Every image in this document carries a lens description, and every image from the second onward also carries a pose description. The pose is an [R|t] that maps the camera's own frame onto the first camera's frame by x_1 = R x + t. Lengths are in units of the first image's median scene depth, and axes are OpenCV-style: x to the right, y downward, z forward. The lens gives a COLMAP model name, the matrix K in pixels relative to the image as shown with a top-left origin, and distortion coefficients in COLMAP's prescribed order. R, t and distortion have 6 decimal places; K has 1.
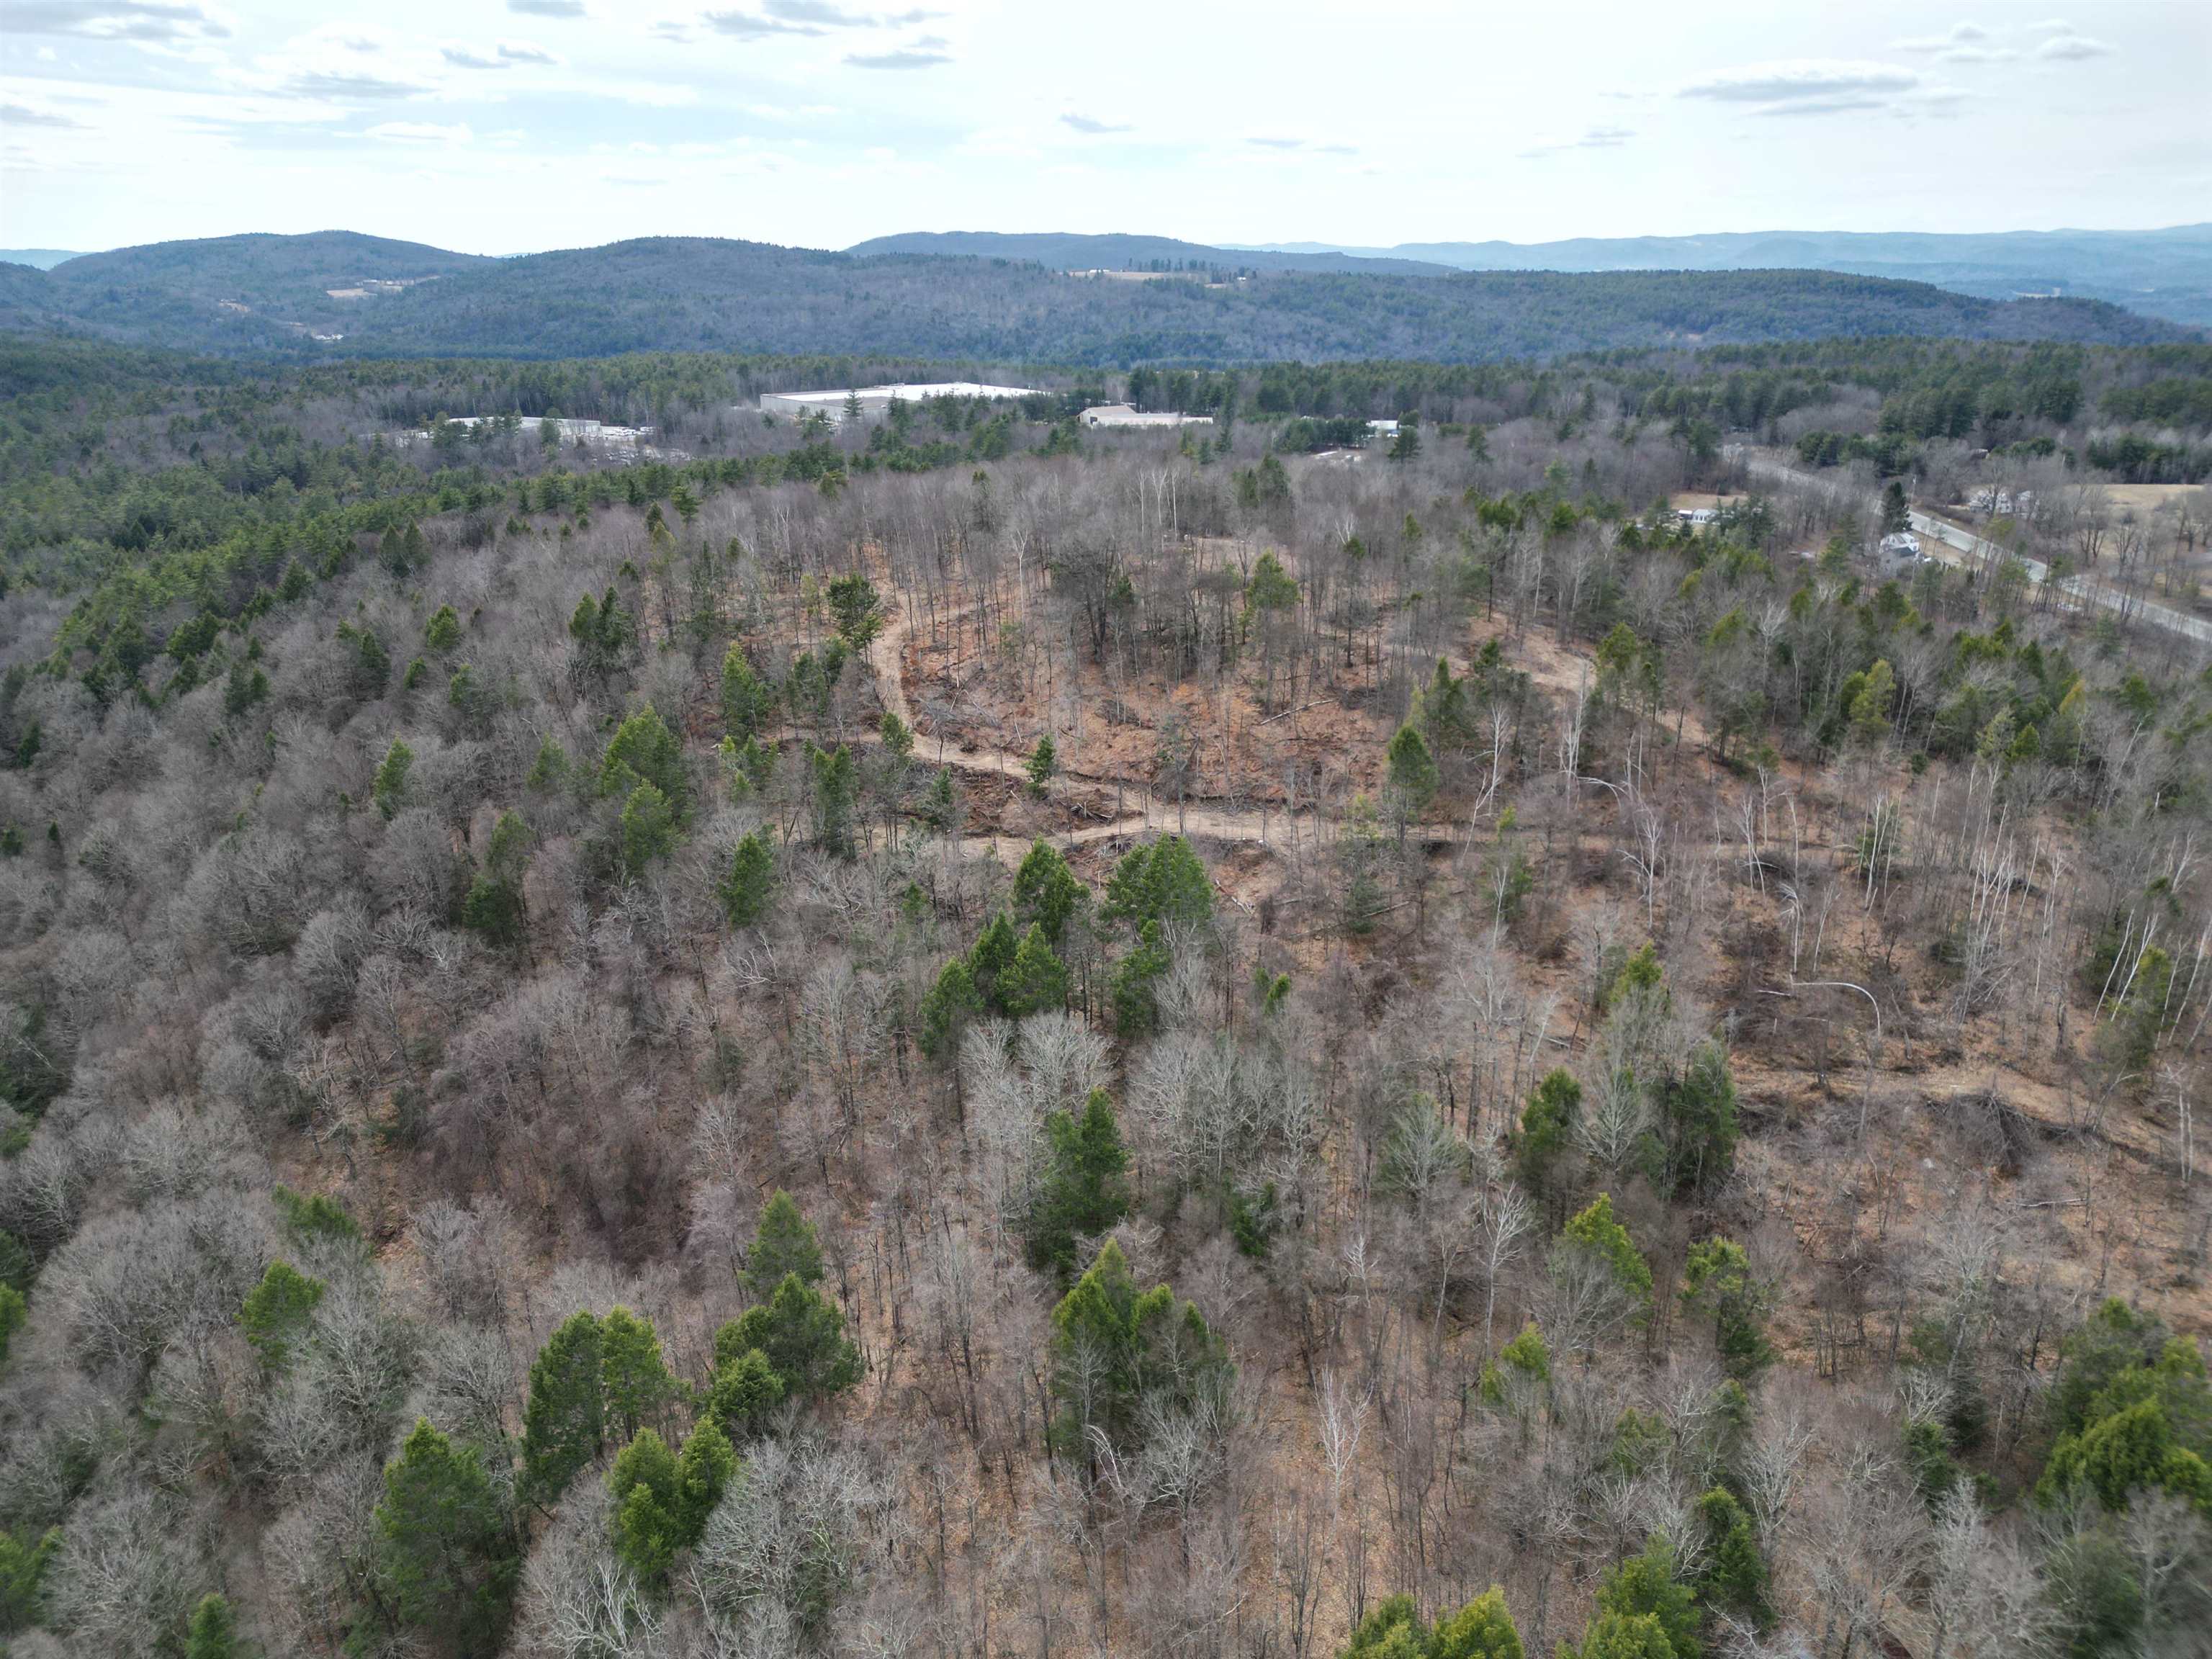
lens RADIAL K [[1550.8, 0, 1102.0], [0, 1550.8, 820.1], [0, 0, 1]] dist [0.072831, -0.063448]
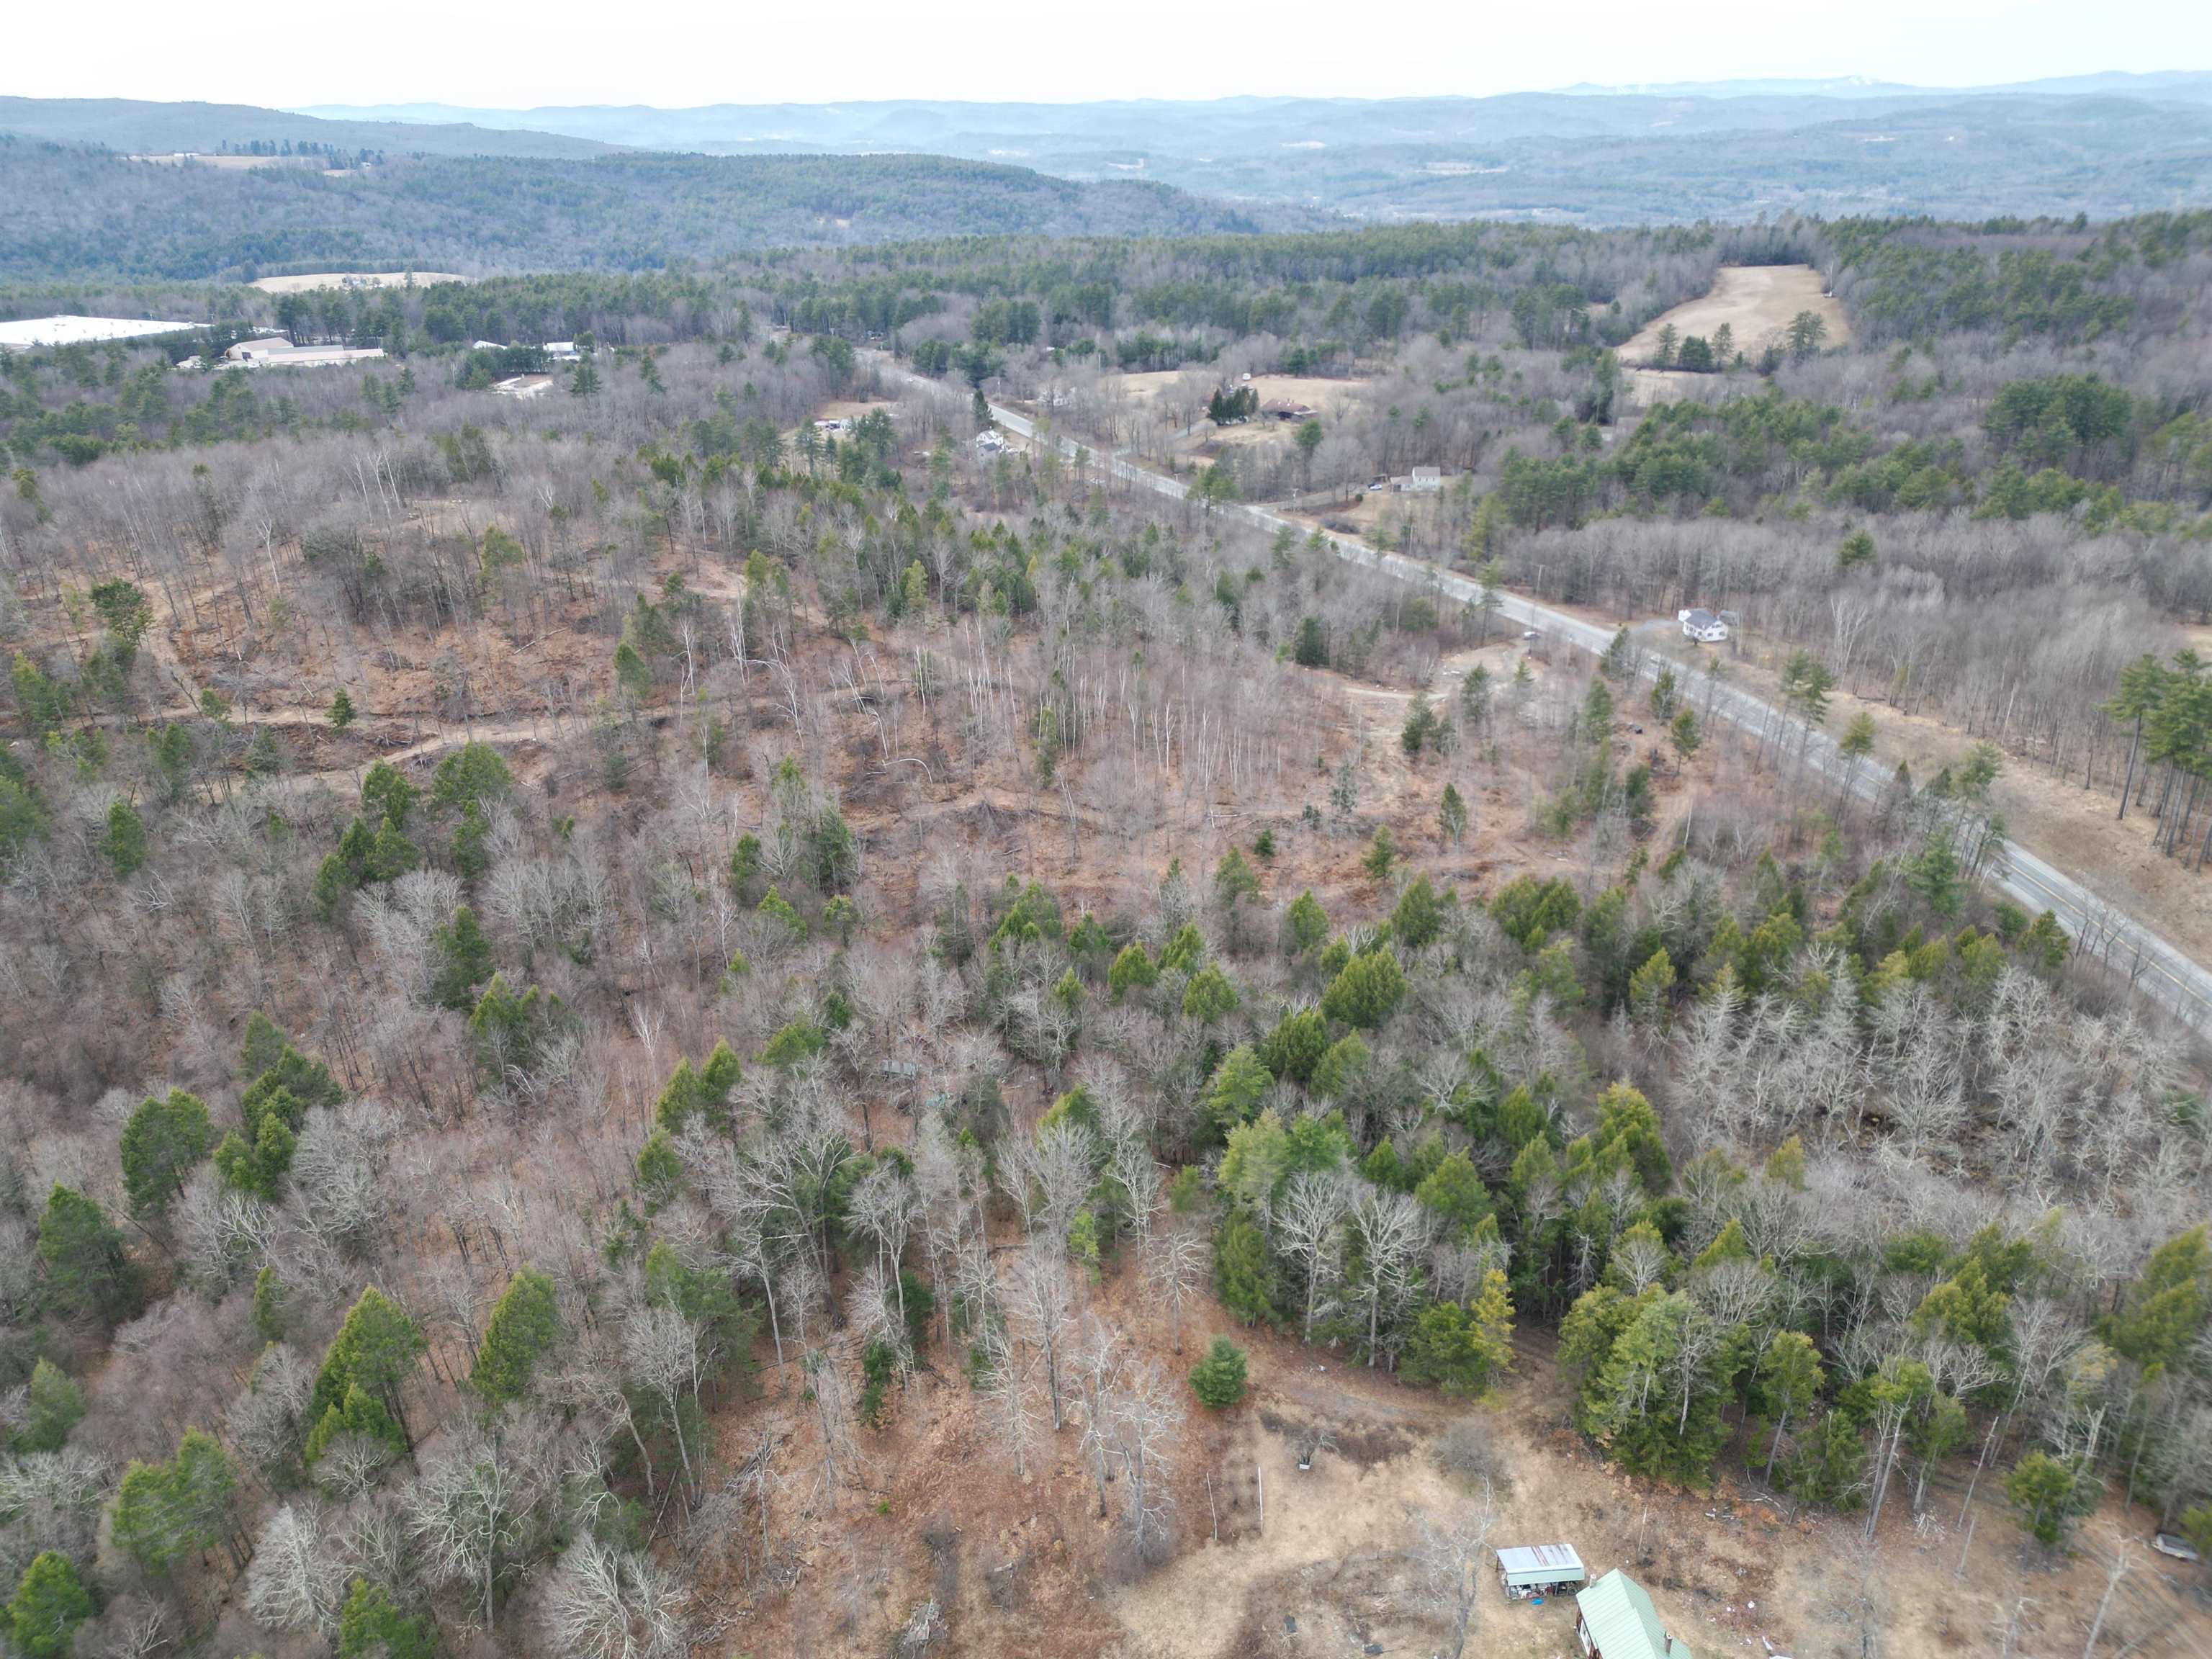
lens RADIAL K [[1550.8, 0, 1106.5], [0, 1550.8, 827.2], [0, 0, 1]] dist [0.072831, -0.063448]
pose [[0.880159, -0.199786, 0.430588, -0.058753], [0.165329, 0.979339, 0.116450, 0.010883], [-0.444957, -0.031306, 0.895005, -0.437331]]
